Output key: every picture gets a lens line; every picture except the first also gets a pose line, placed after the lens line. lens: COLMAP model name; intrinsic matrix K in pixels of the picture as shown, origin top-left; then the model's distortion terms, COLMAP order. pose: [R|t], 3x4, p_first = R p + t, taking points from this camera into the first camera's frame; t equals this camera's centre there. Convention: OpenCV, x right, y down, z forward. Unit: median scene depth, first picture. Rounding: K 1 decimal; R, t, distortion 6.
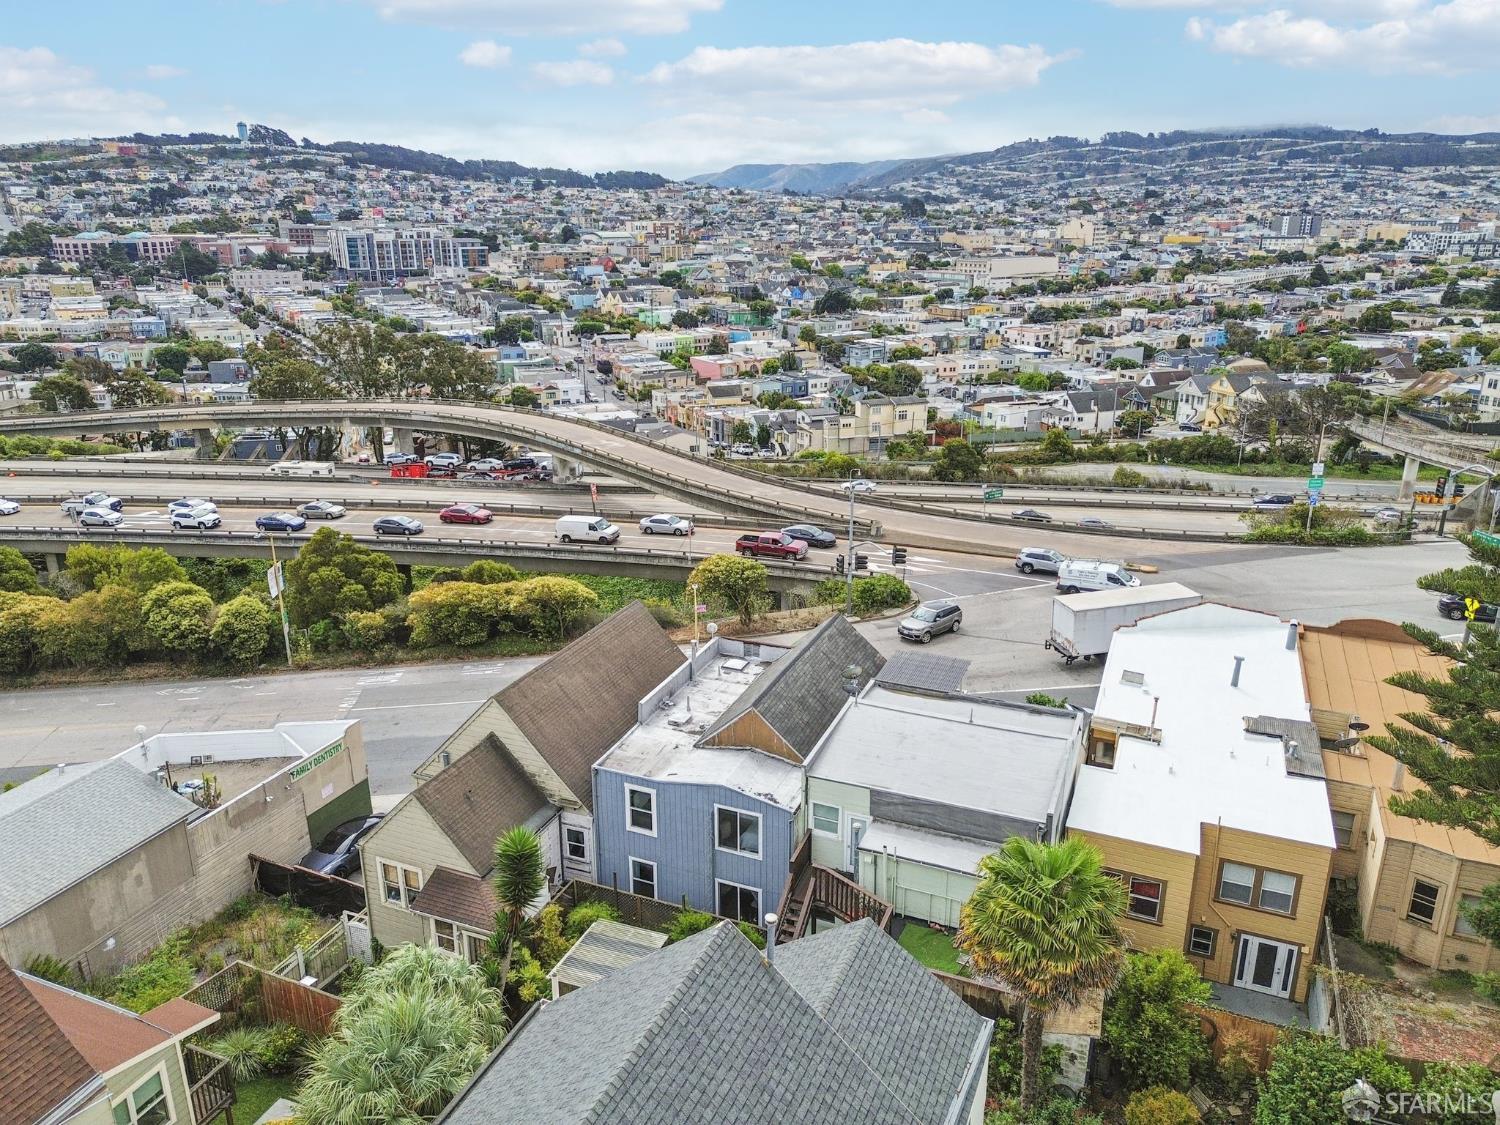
lens RADIAL K [[1064.3, 0, 751.3], [0, 1064.3, 561.0], [0, 0, 1]] dist [0.058658, -0.053433]
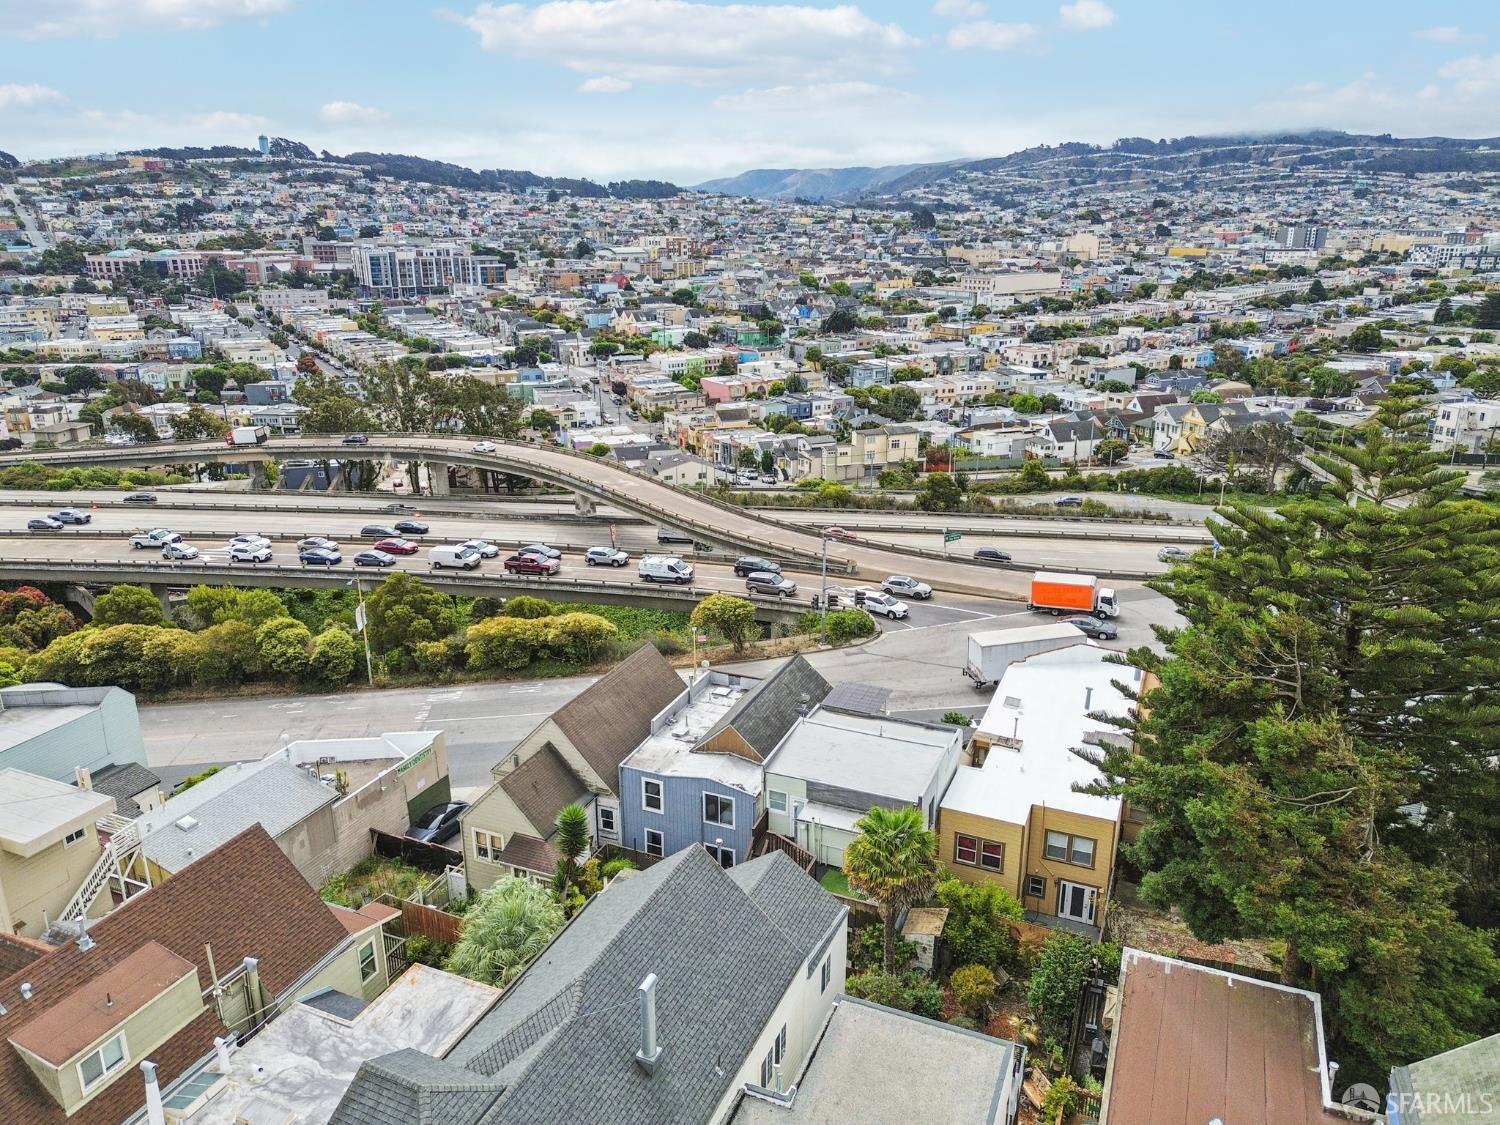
lens RADIAL K [[1064.3, 0, 751.1], [0, 1064.3, 563.9], [0, 0, 1]] dist [0.058658, -0.053433]
pose [[0.999928, 0.001309, -0.011964, 0.010001], [-0.001317, 0.999999, -0.000591, -0.017133], [0.011963, 0.000606, 0.999928, -0.095008]]
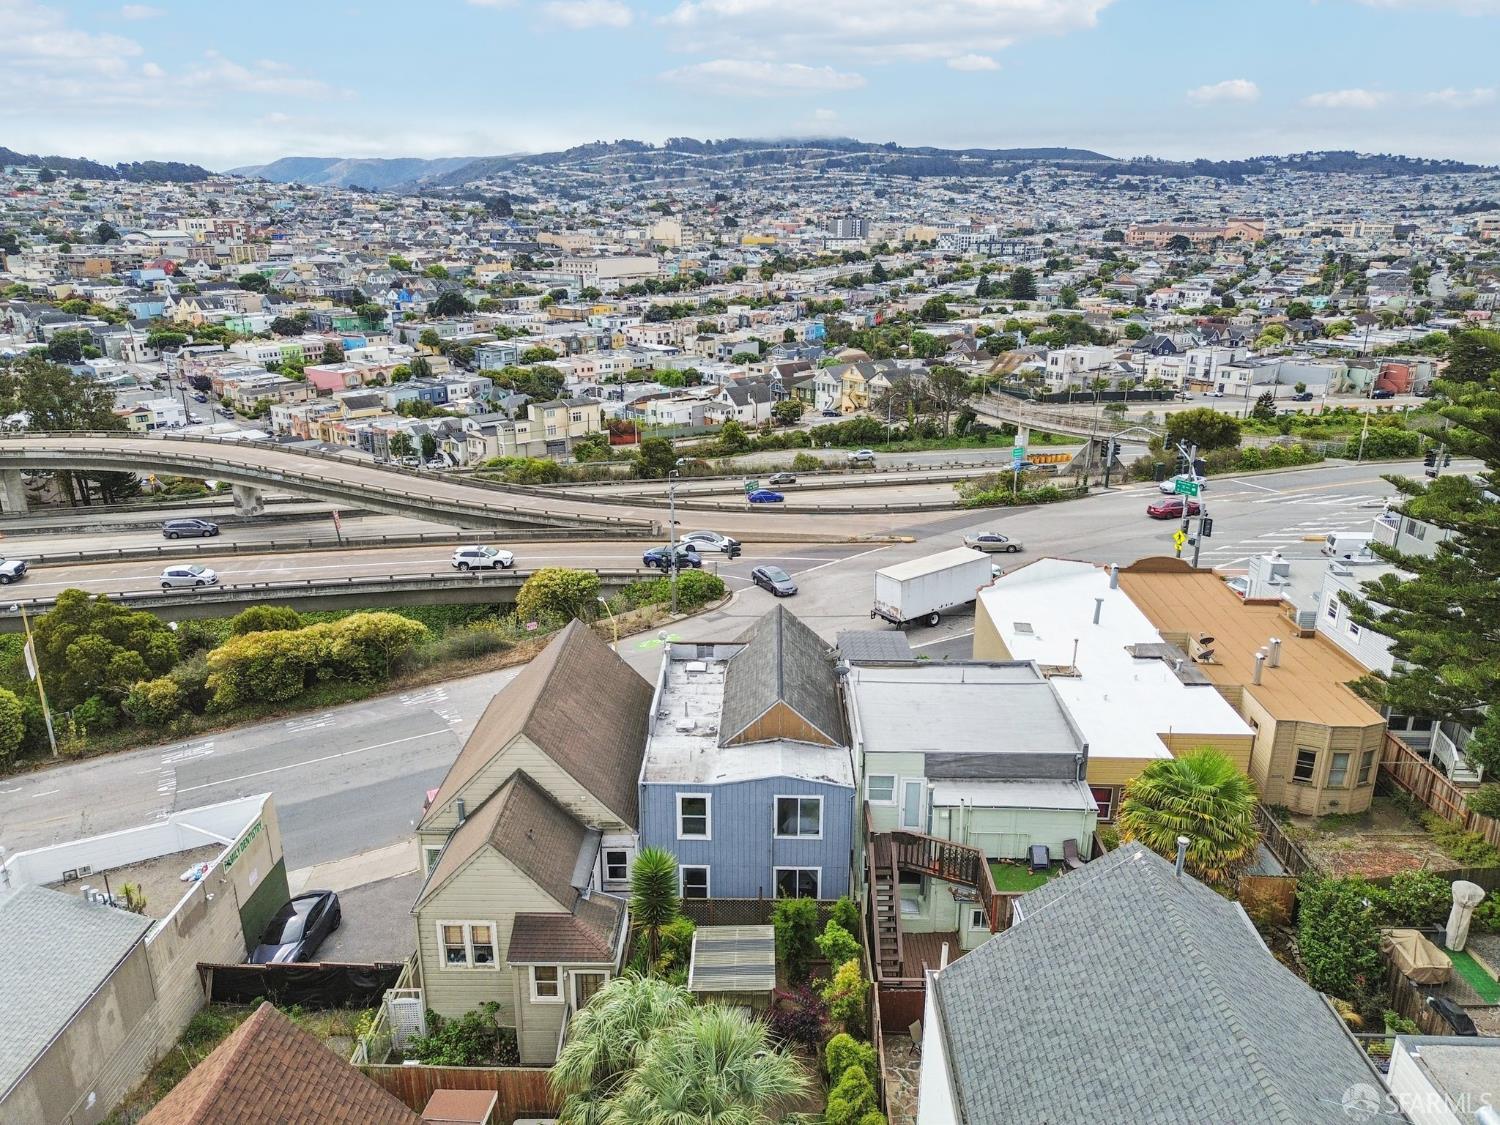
lens RADIAL K [[1064.3, 0, 753.5], [0, 1064.3, 558.3], [0, 0, 1]] dist [0.058658, -0.053433]
pose [[0.929955, -0.109655, 0.350940, -0.081326], [0.110318, 0.993730, 0.018172, -0.005075], [-0.350732, 0.021816, 0.936222, 0.004586]]
